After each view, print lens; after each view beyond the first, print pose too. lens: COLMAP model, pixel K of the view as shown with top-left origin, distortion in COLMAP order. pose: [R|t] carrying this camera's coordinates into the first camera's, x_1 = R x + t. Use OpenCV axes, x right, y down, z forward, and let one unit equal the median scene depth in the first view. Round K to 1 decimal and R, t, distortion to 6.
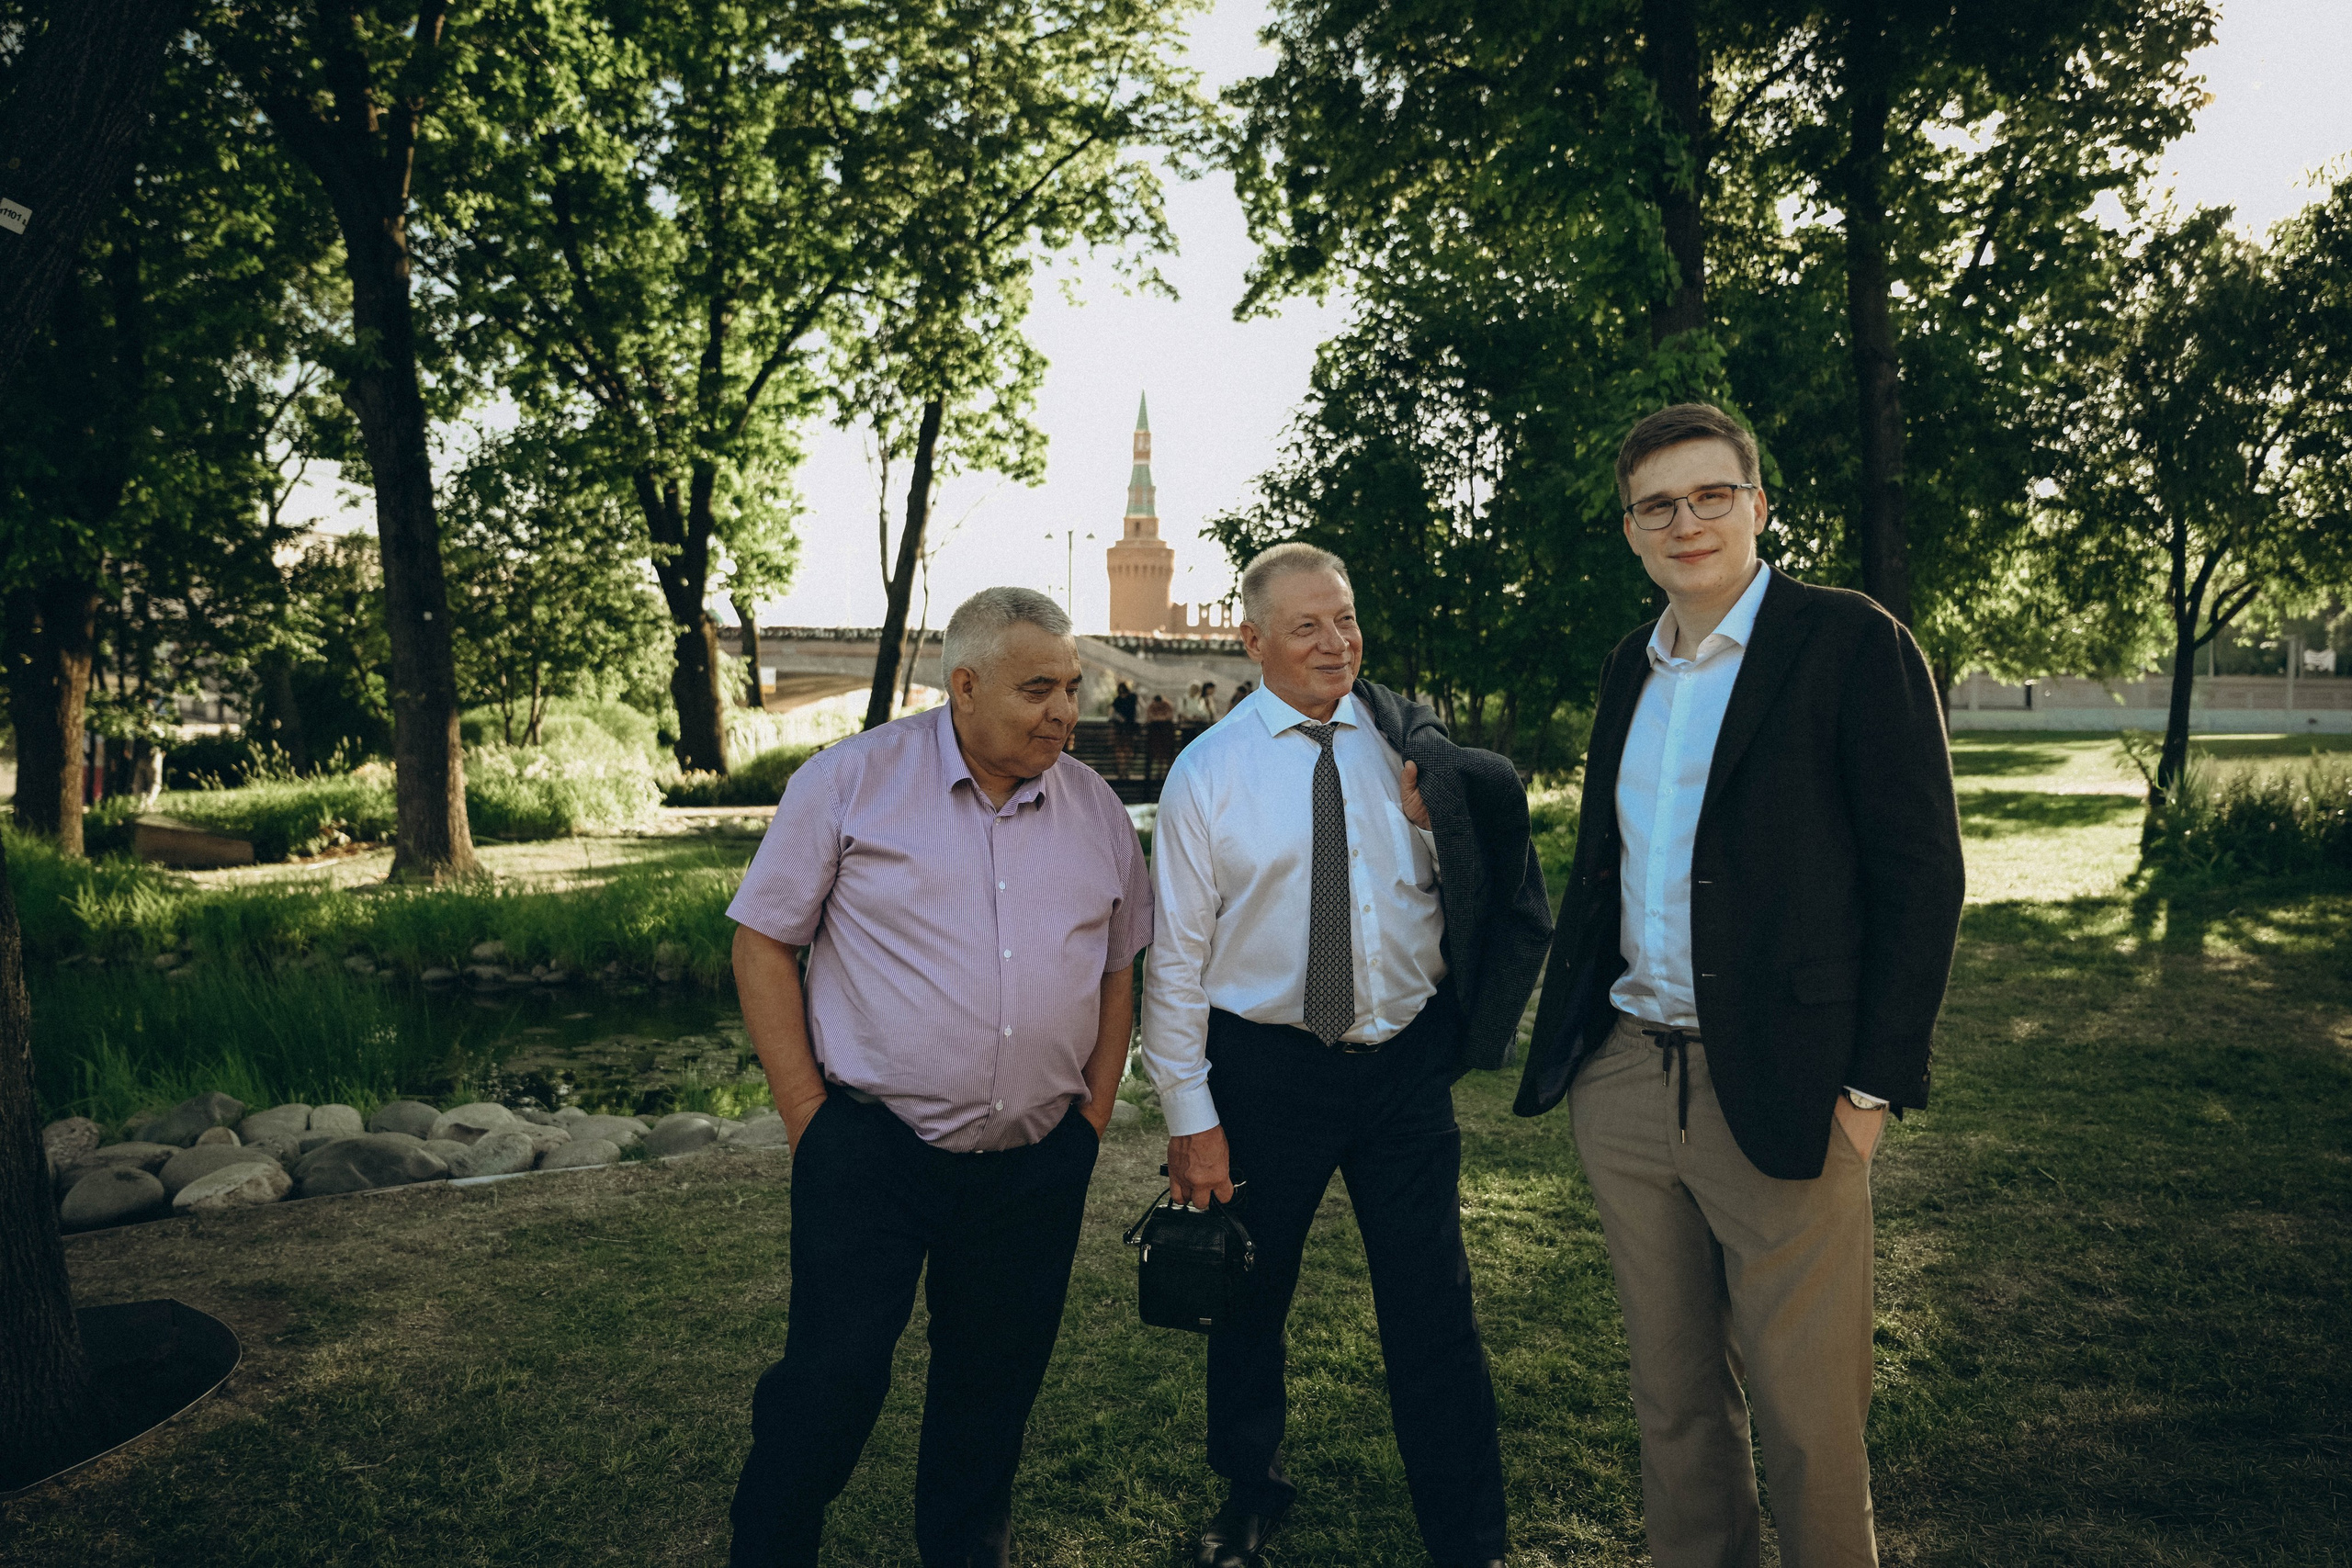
lens RADIAL K [[1630.6, 0, 1176.0], [0, 1630.6, 784.0], [0, 0, 1]] dist [0.003860, 0.001448]
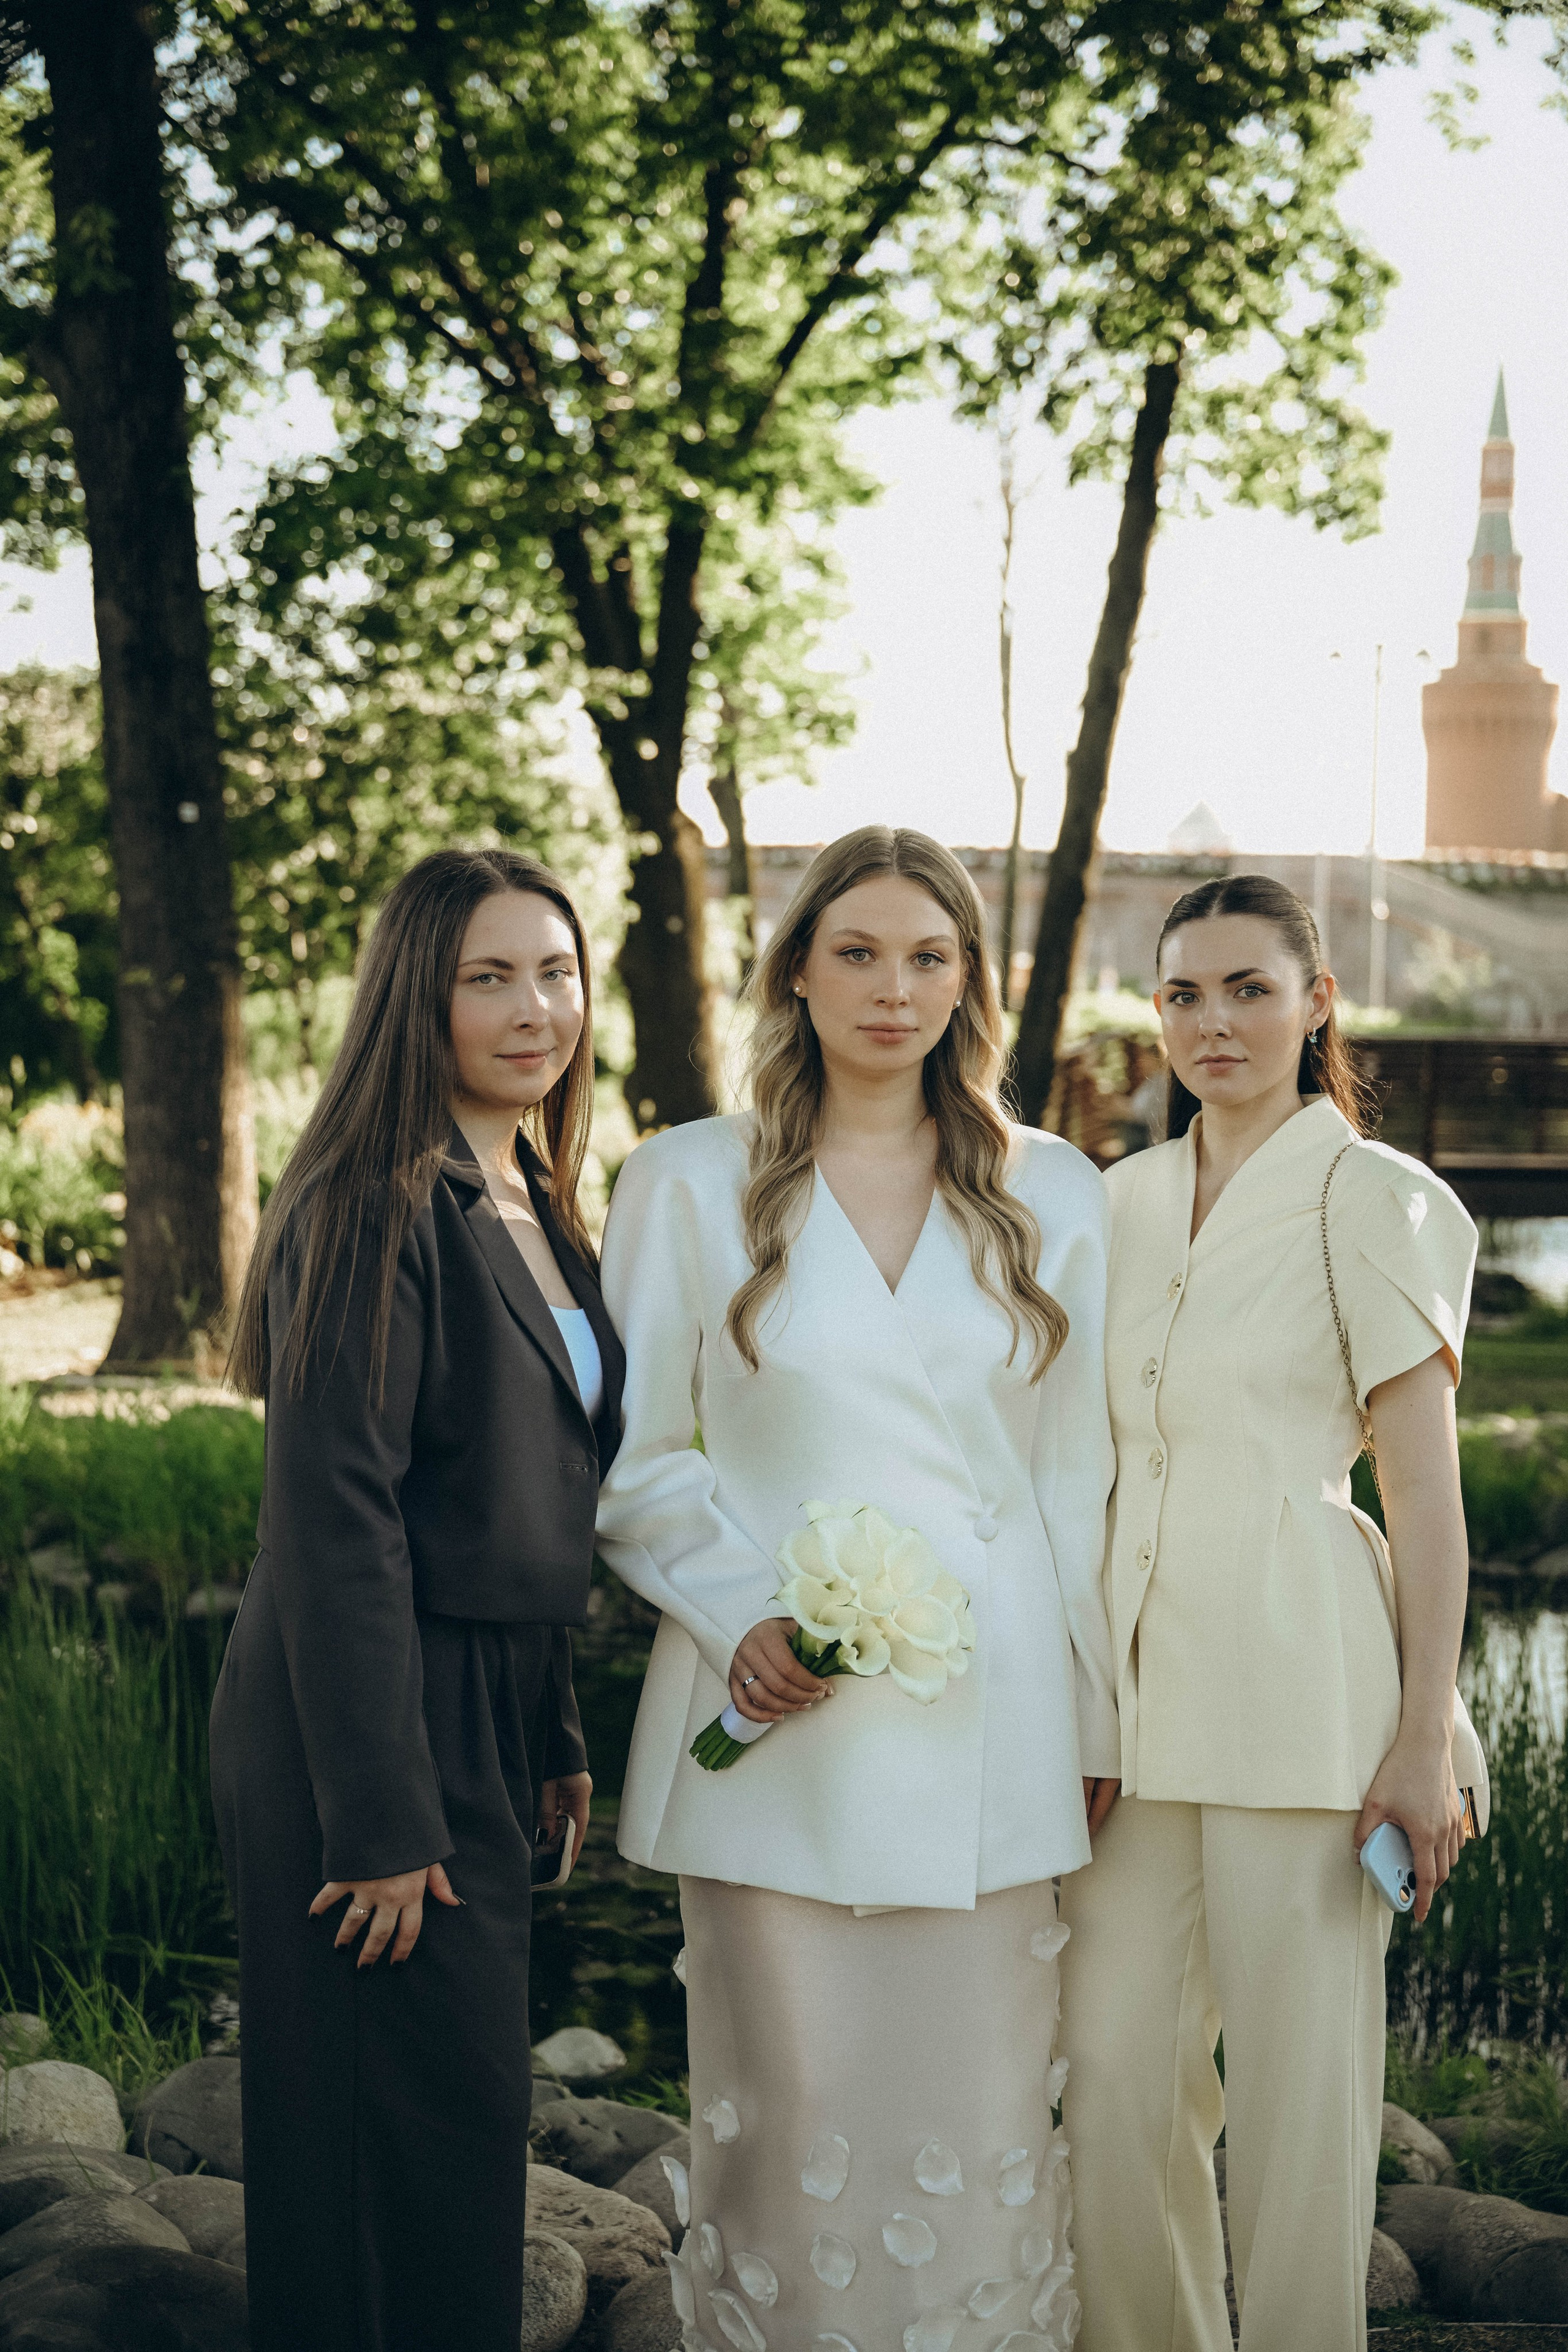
lens RADIAL K [[2943.1, 0, 784.0], [0, 2943.1, 1176.0], [0, 0, 1]] dist [0.016677, 0.001860]
pose [[0.979489, 0.020381, -0.200467, -0.078206], [-0.017589, 0.999722, 0.015698, -0.009124], [0.200731, -0.011850, 0.979575, 0.132284]]
